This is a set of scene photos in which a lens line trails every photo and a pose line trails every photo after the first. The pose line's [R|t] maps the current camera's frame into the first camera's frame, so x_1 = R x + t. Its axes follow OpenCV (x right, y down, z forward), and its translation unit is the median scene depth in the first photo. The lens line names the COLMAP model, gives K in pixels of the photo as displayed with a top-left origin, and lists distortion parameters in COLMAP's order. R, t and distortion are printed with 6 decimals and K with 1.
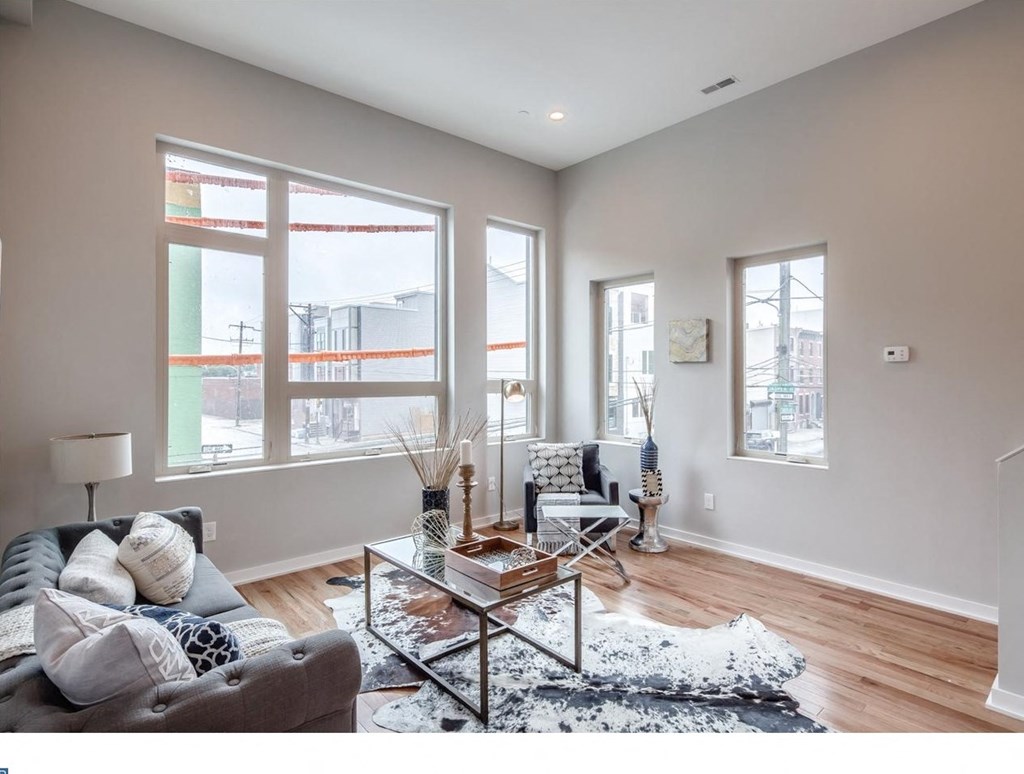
lens RADIAL K [[539.0, 0, 512.8], [0, 539.0, 375.1], [0, 0, 1]] dist [-0.000314, -0.000024]
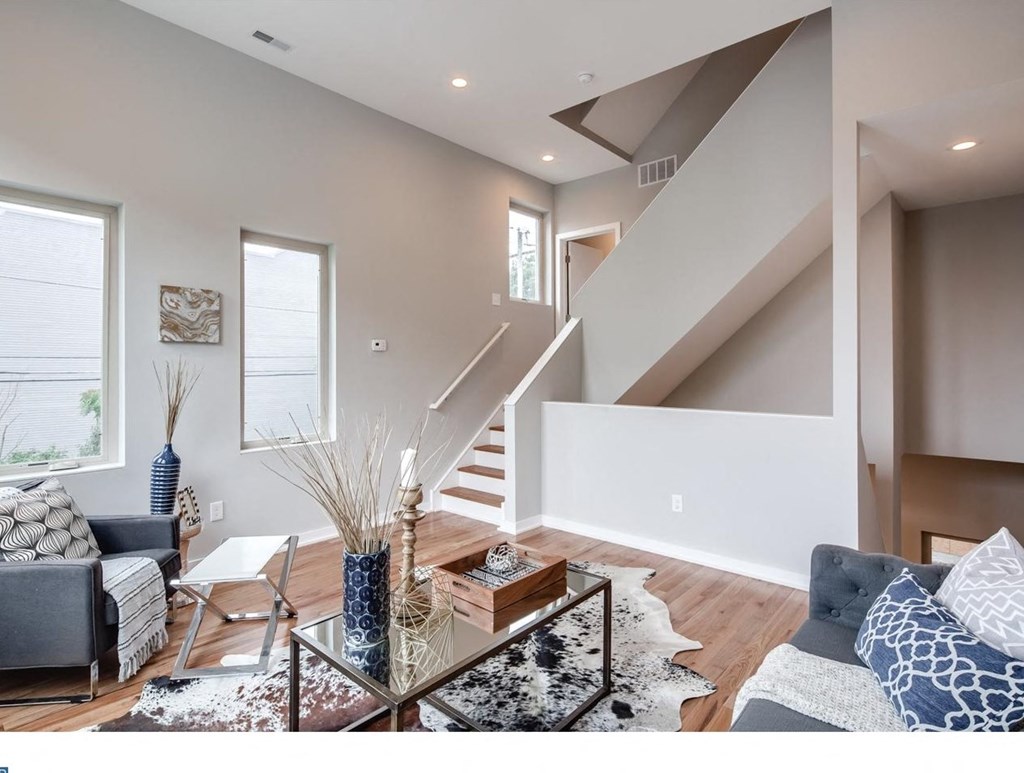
lens RADIAL K [[539.0, 0, 512.8], [0, 539.0, 374.6], [0, 0, 1]] dist [-0.000314, -0.000024]
pose [[-0.142562, -0.010839, 0.989727, -0.726644], [0.000643, 0.999939, 0.011044, 0.021446], [-0.989786, 0.002211, -0.142546, 0.933874]]
